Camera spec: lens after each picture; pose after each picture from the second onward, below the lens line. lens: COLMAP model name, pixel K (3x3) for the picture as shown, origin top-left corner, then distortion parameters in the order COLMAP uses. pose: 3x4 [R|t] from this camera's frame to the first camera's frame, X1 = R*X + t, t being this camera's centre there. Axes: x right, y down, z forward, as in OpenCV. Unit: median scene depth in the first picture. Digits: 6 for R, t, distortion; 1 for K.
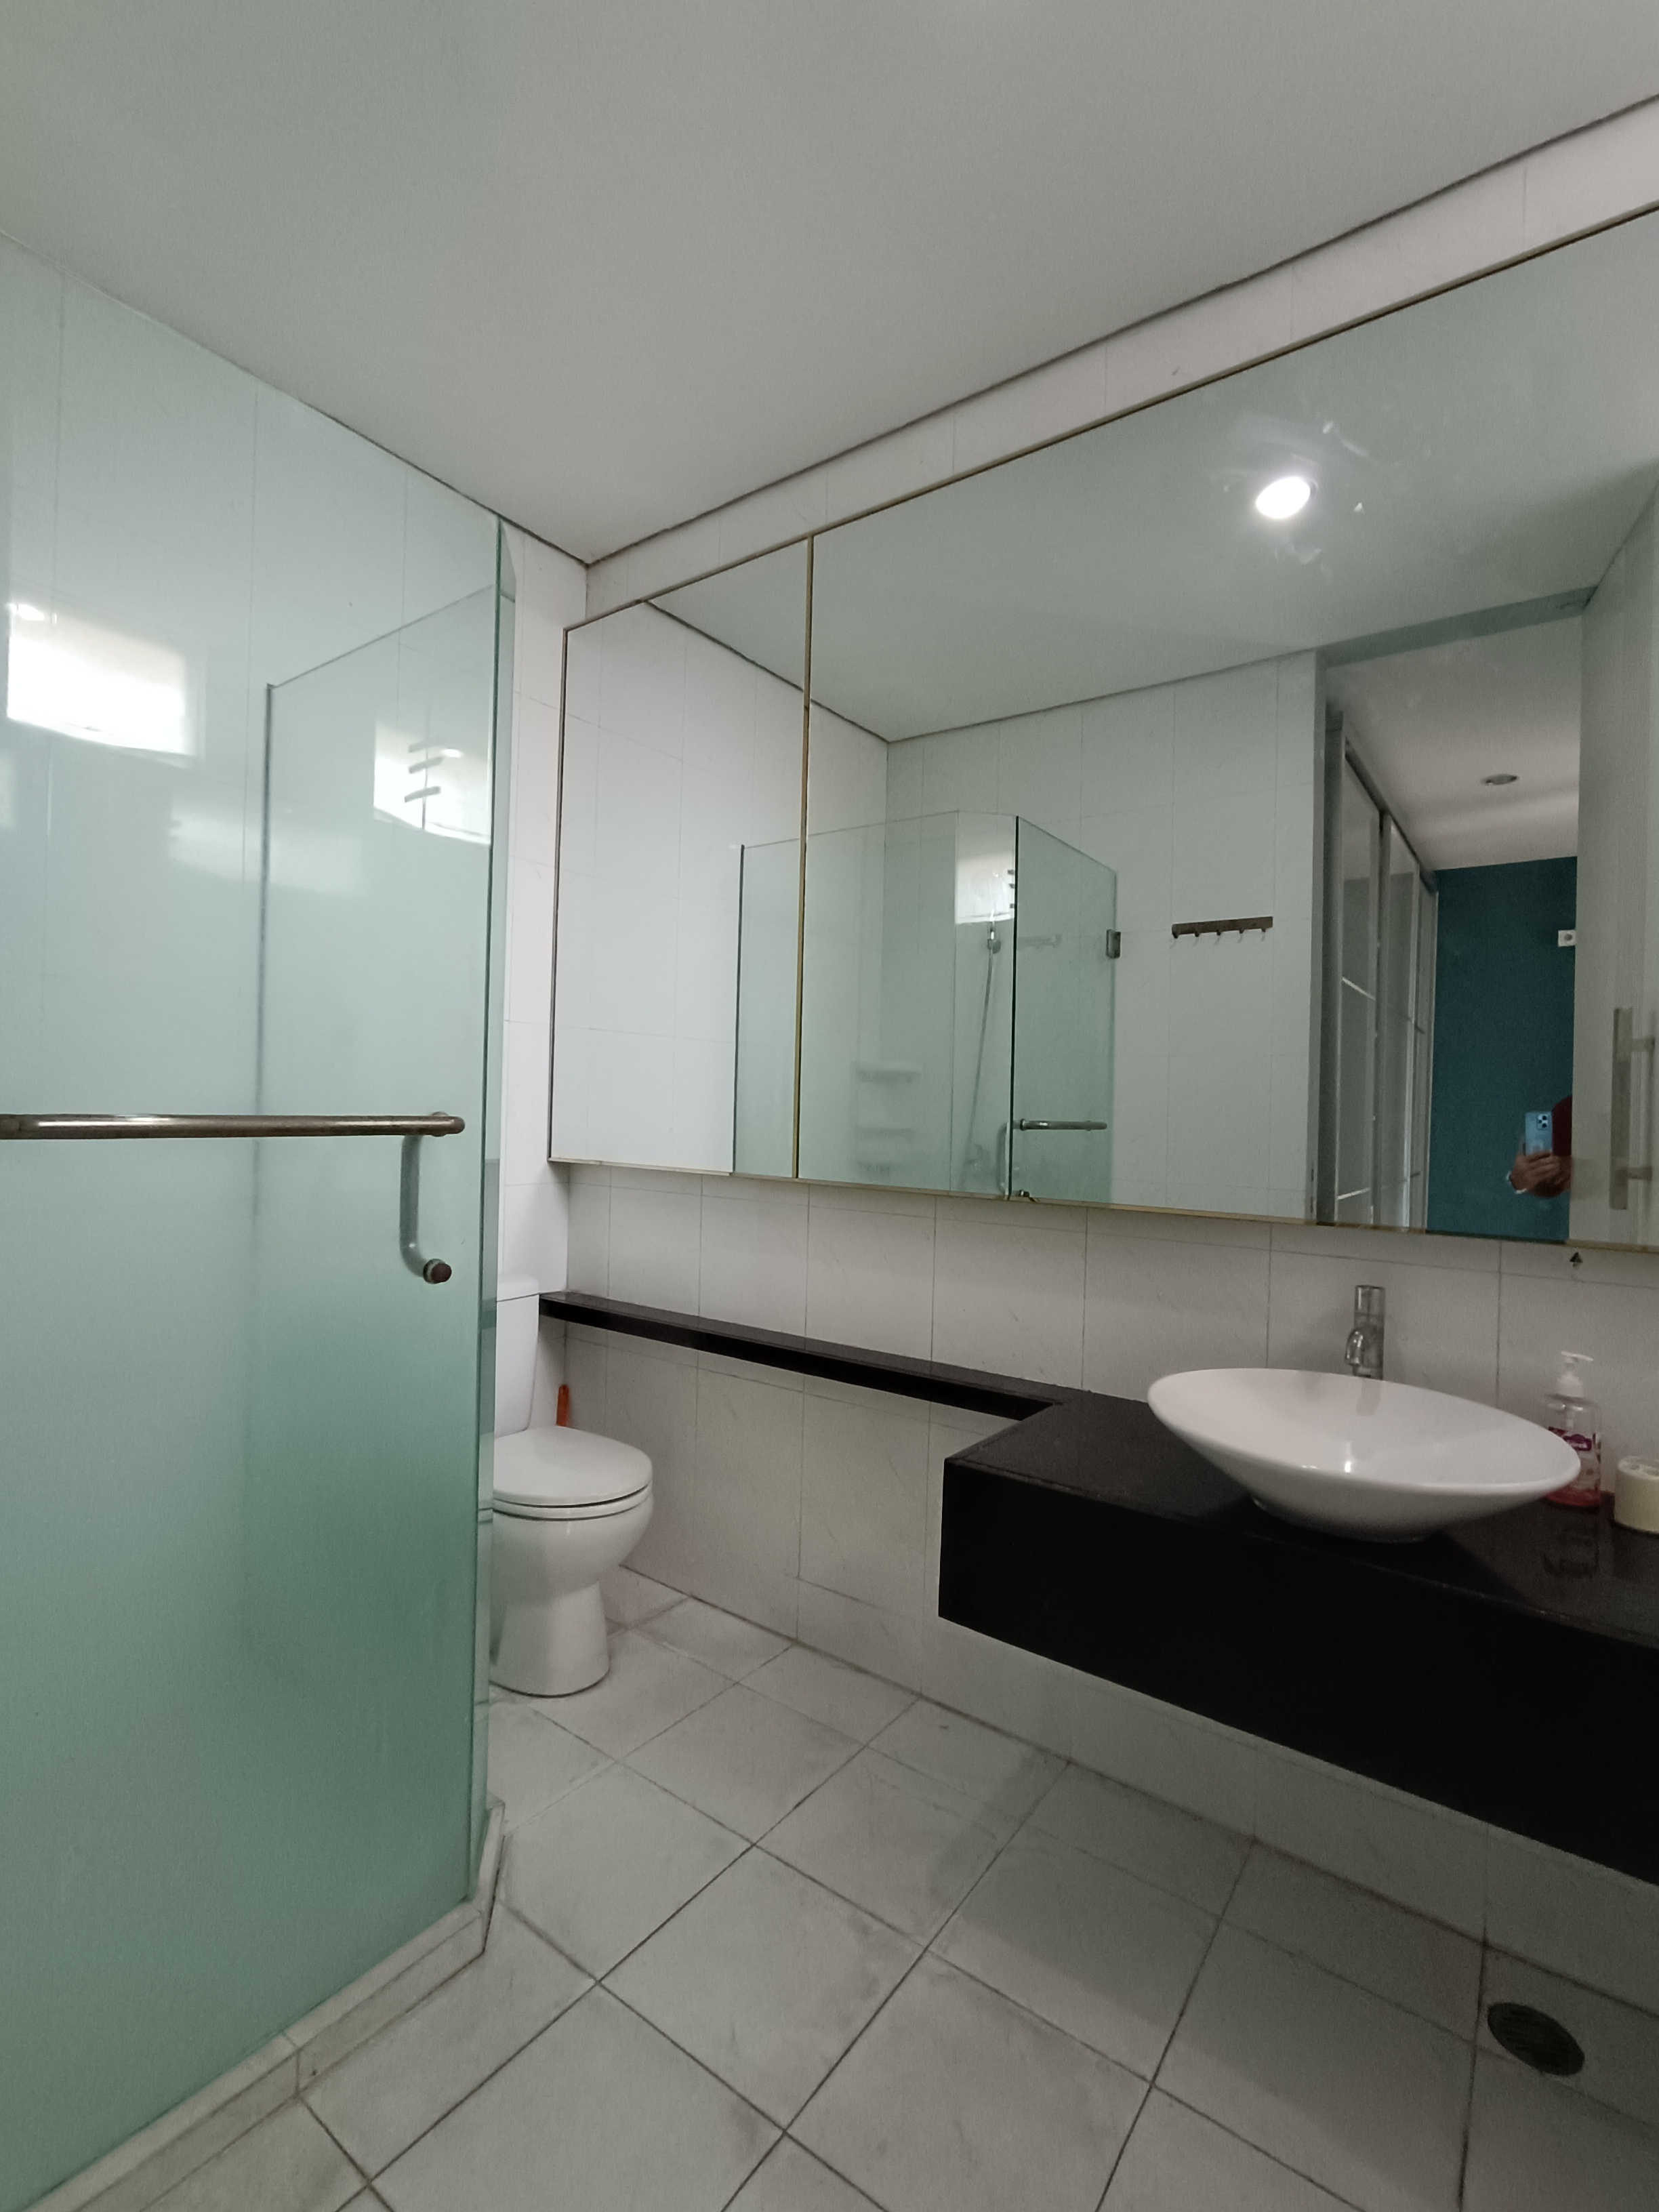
lens RADIAL K [[1001.4, 0, 836.3], [0, 1001.4, 1103.8], [0, 0, 1]] dist [0.005041, 0.000150]
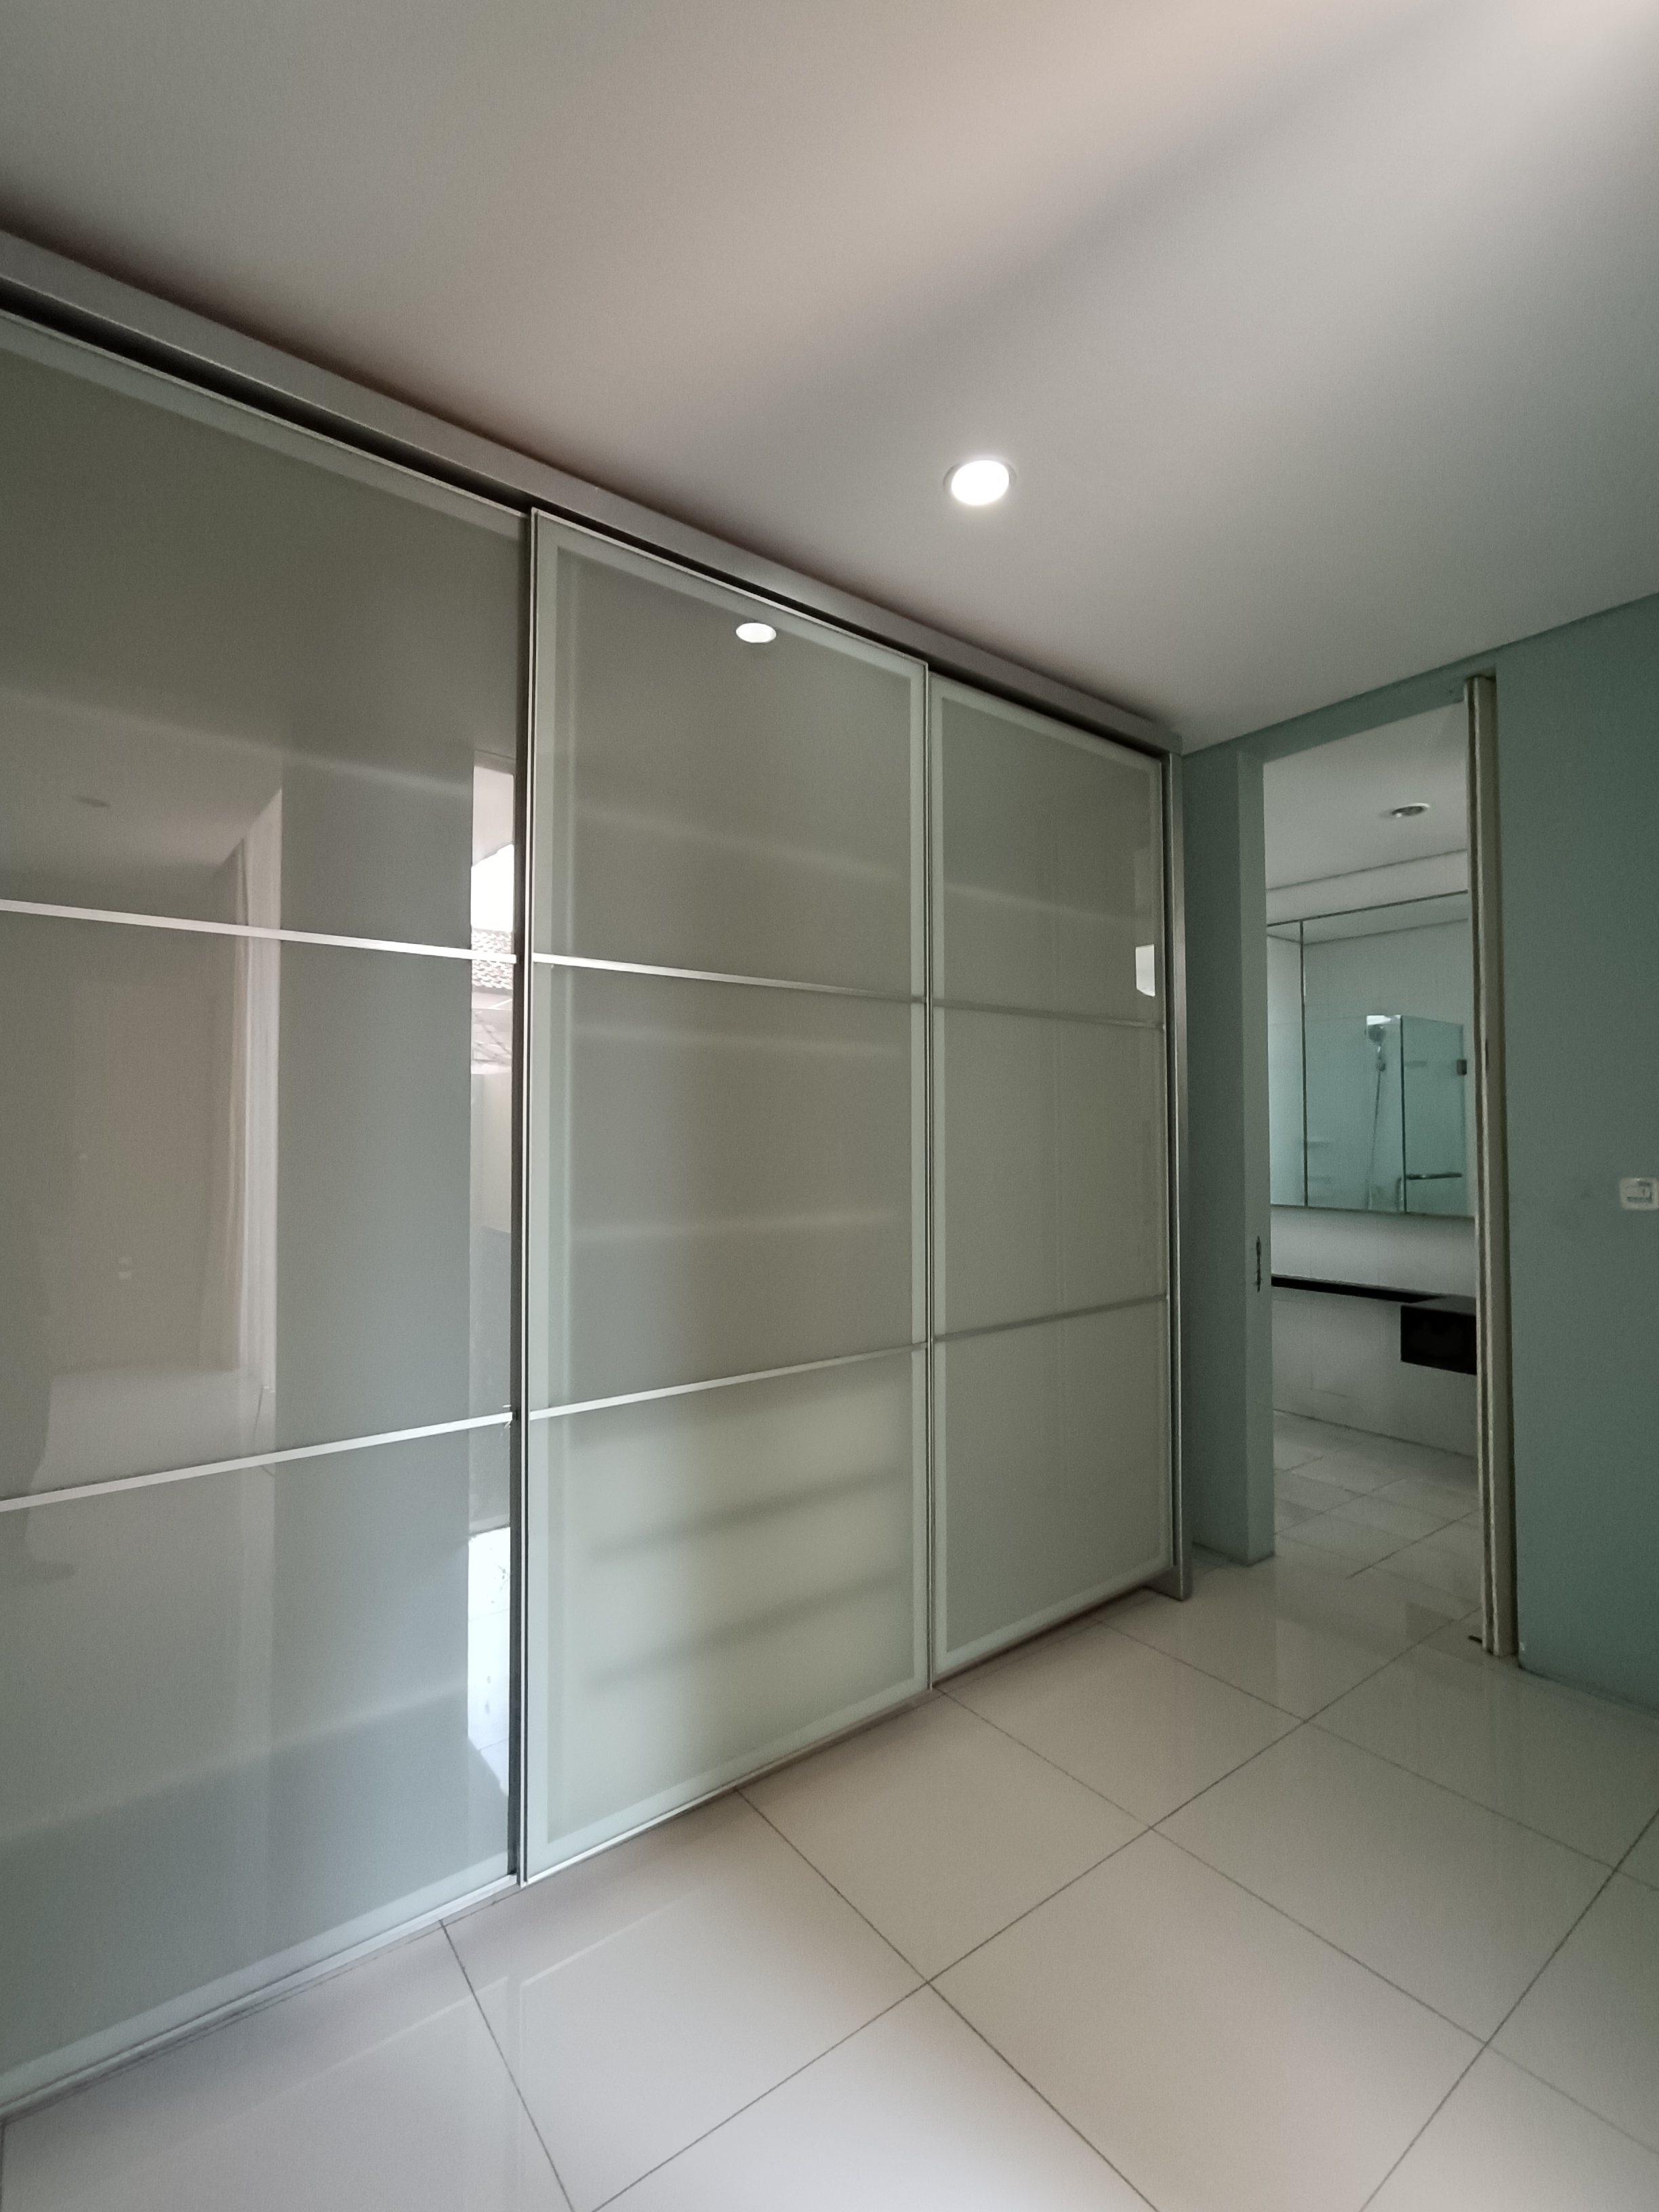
lens RADIAL K [[1001.4, 0, 814.7], [0, 1001.4, 1112.0], [0, 0, 1]] dist [0.005041, 0.000150]
pose [[0.953134, -0.031695, -0.300884, -0.308919], [0.027309, 0.999451, -0.018773, -0.094481], [0.301313, 0.009676, 0.953476, -1.132459]]
